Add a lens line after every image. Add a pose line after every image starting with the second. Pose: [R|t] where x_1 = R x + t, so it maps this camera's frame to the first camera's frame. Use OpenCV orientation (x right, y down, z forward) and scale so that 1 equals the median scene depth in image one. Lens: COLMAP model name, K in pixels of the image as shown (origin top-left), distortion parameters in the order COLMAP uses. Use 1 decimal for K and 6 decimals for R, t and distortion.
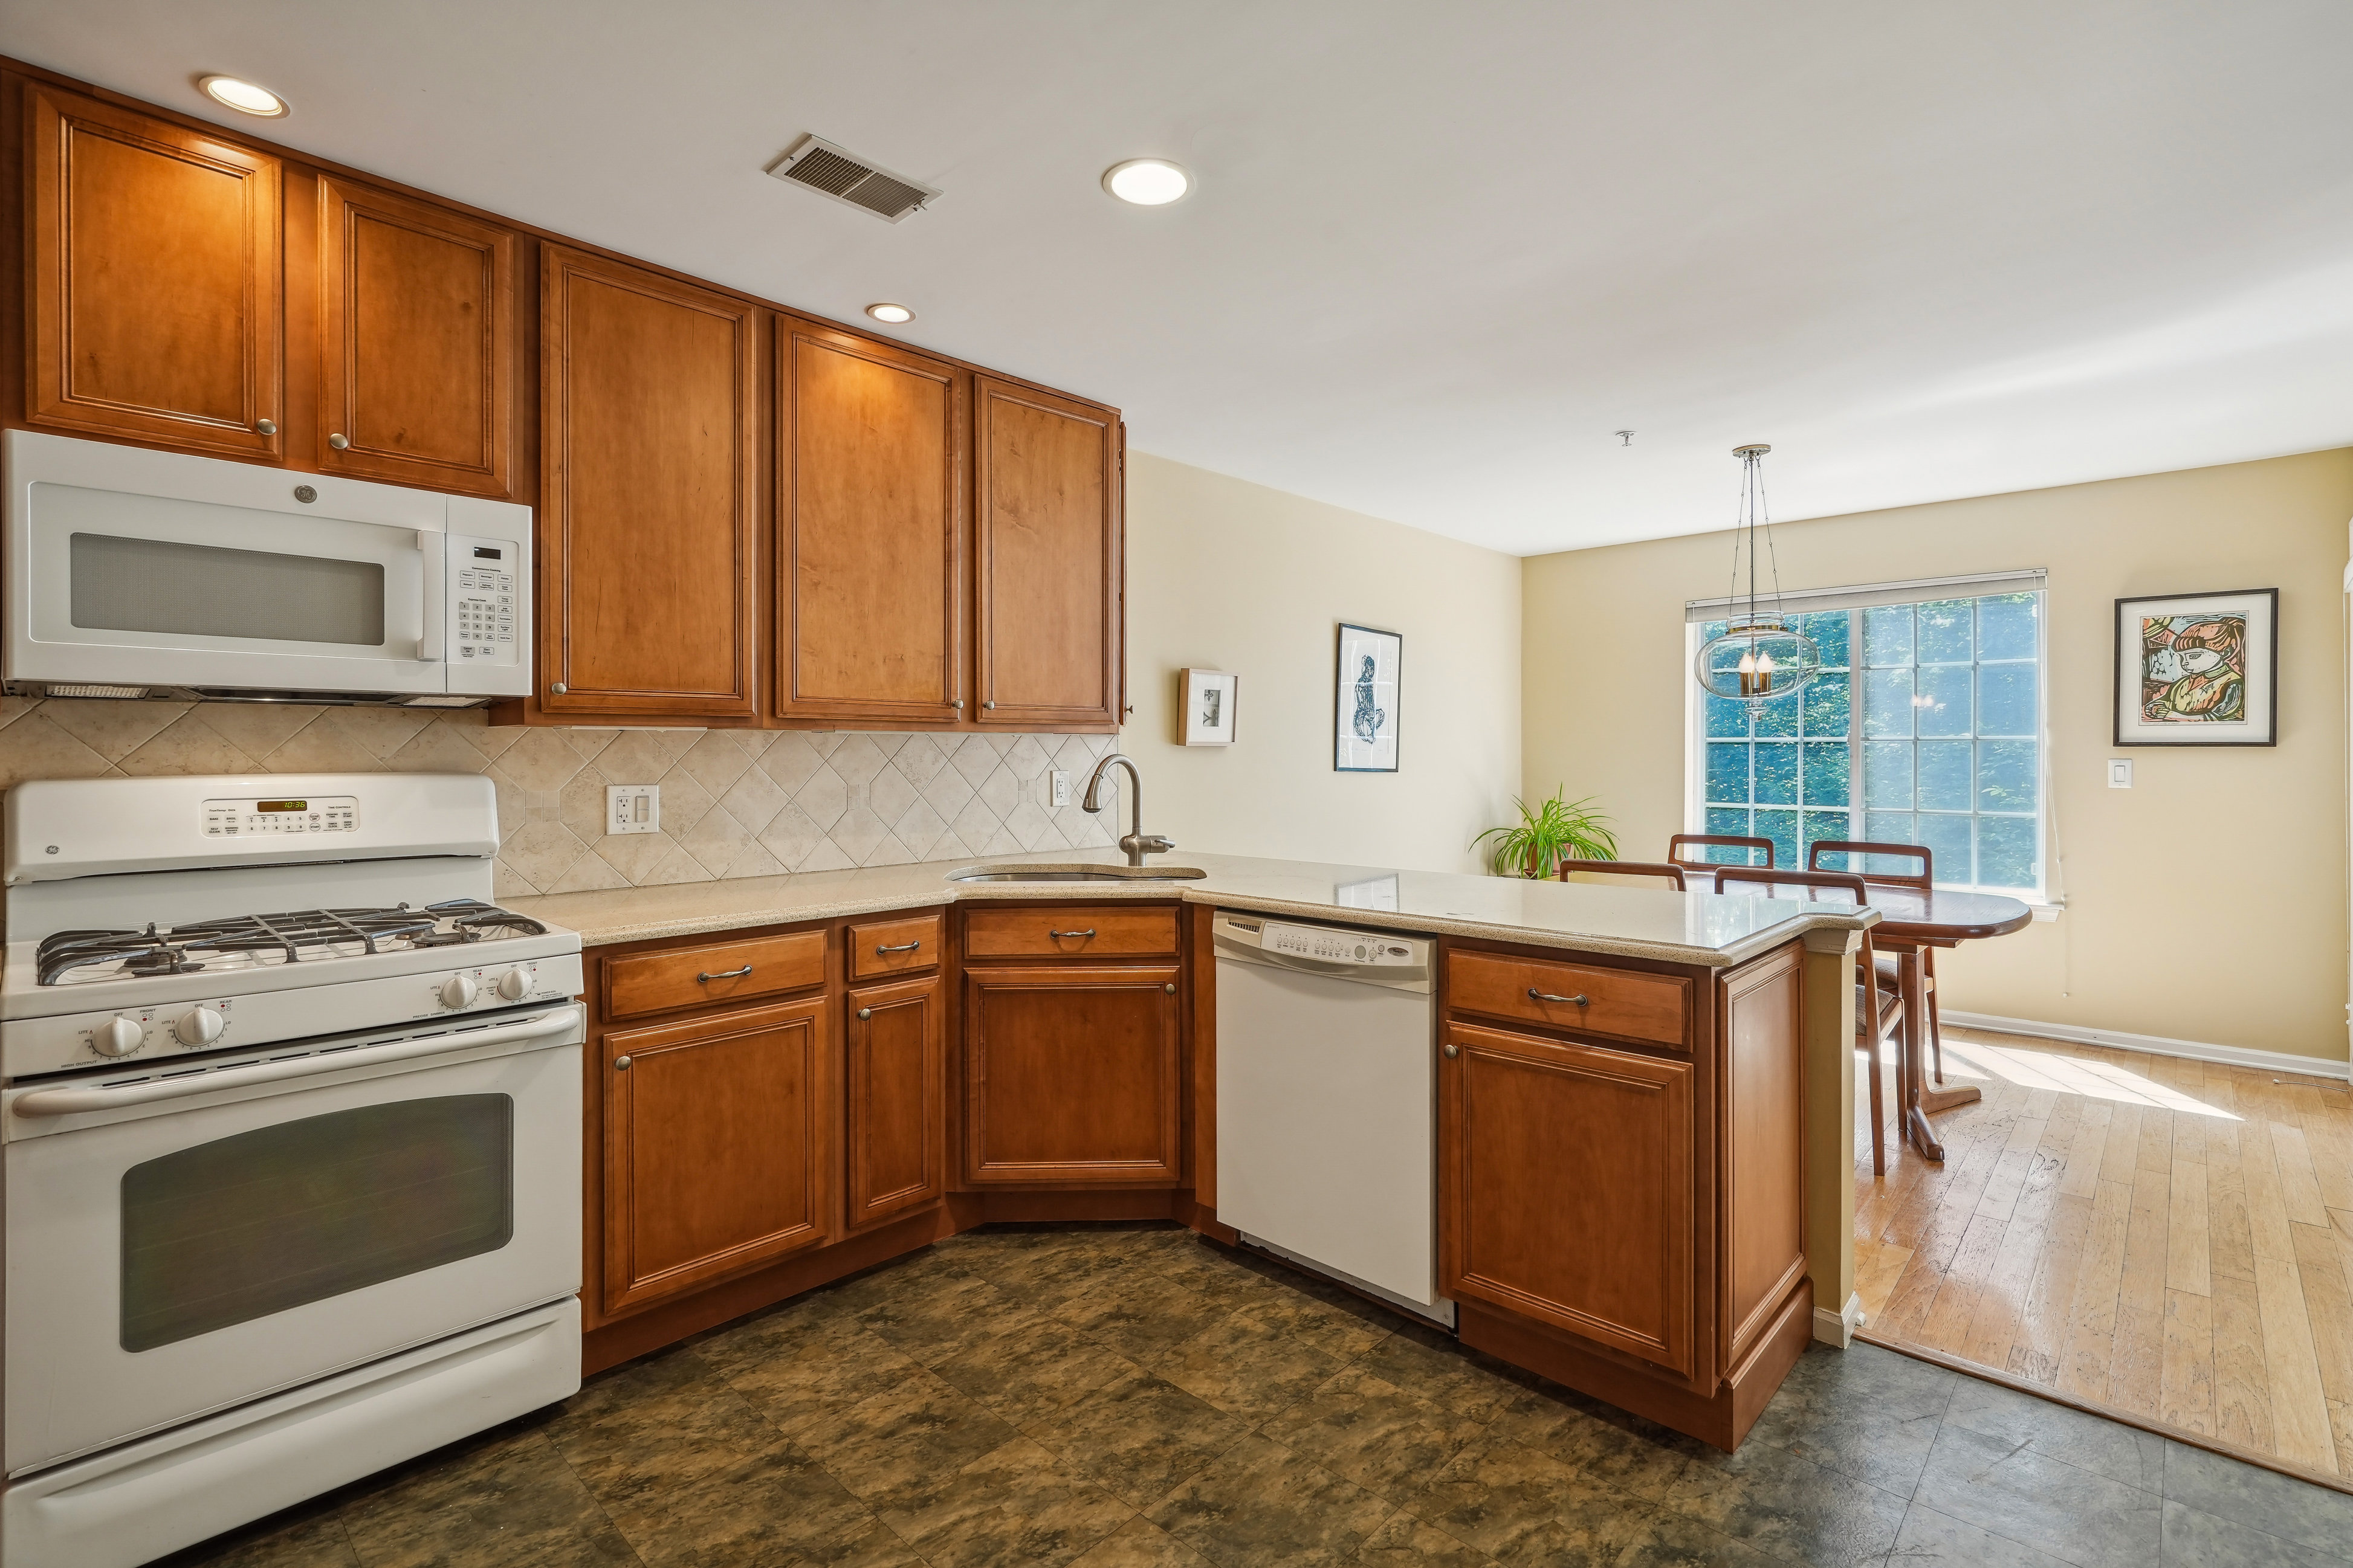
lens RADIAL K [[1092.9, 0, 1159.8], [0, 1092.9, 755.6], [0, 0, 1]] dist [-0.001183, 0.000619]
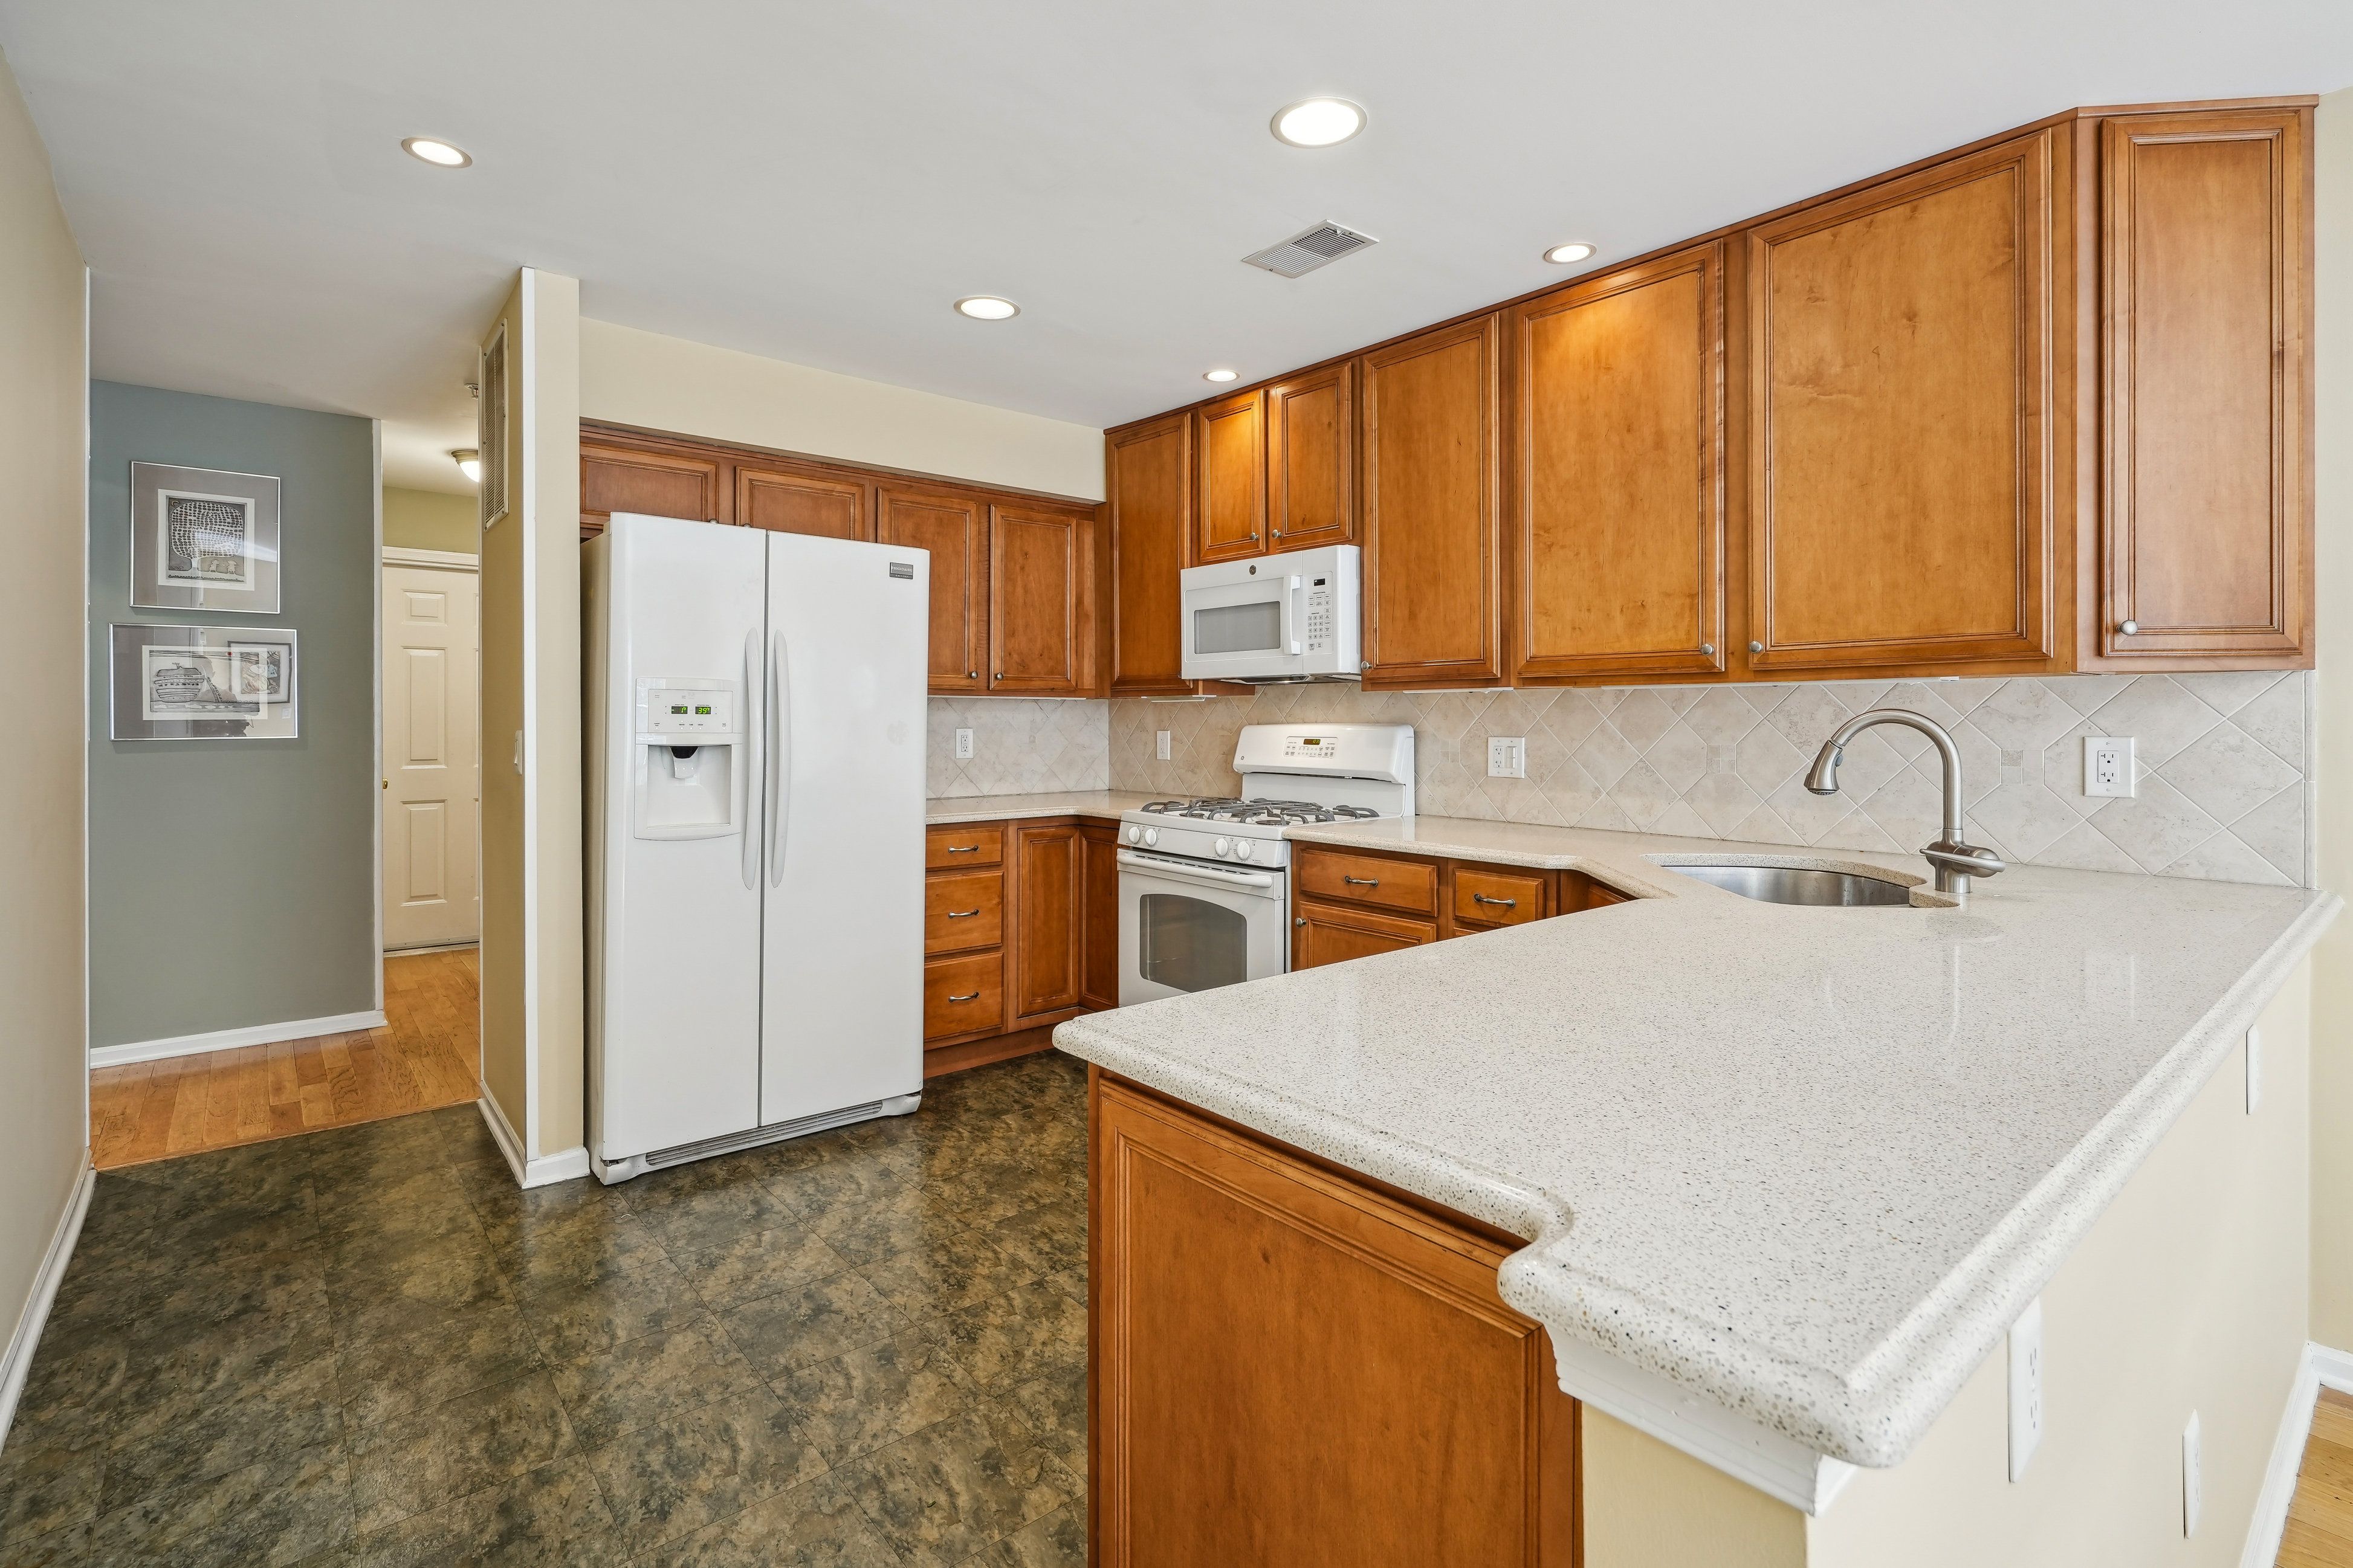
lens RADIAL K [[1107.0, 0, 1168.8], [0, 1107.0, 716.4], [0, 0, 1]] dist [0.002407, 0.000604]
pose [[-0.114320, 0.000800, -0.993444, 0.780431], [-0.001240, 0.999999, 0.000948, 0.003377], [0.993443, 0.001340, -0.114319, 0.775940]]
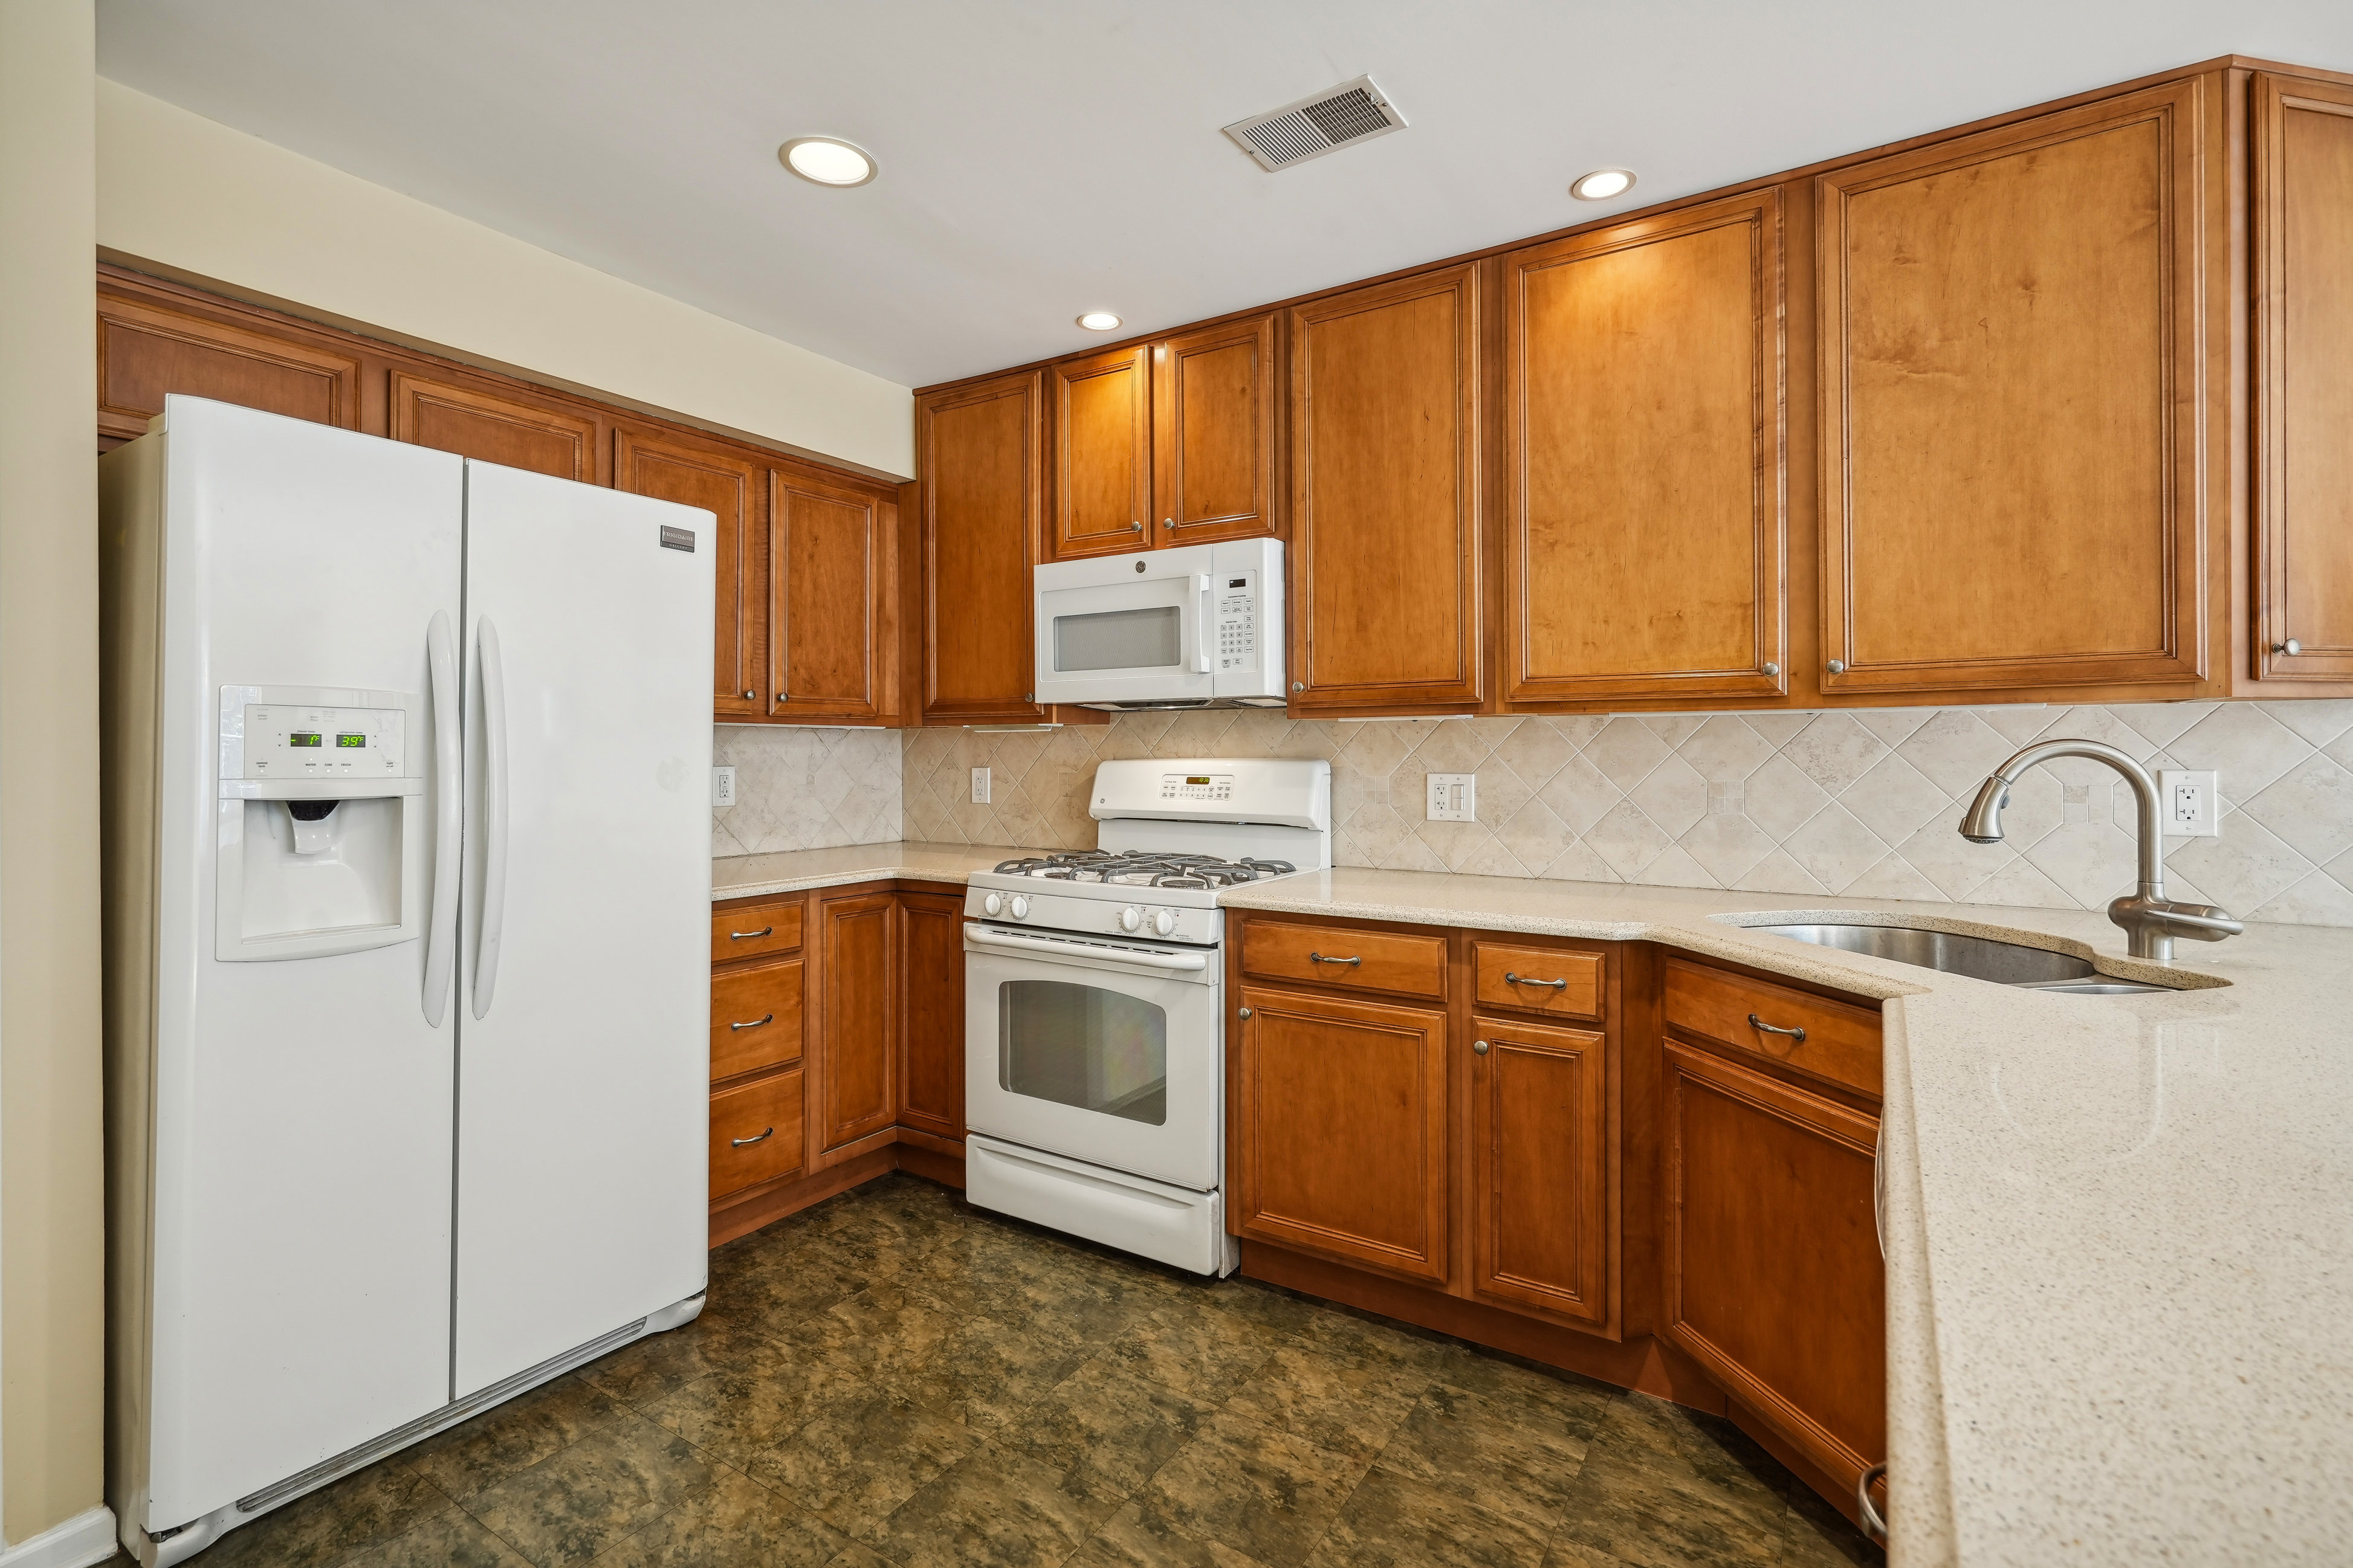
lens RADIAL K [[1089.6, 0, 1172.6], [0, 1089.6, 747.3], [0, 0, 1]] dist [-0.002268, 0.002142]
pose [[0.183763, -0.001877, -0.982969, 0.480017], [0.000332, 0.999998, -0.001847, 0.004051], [0.982971, 0.000013, 0.183763, 0.559425]]
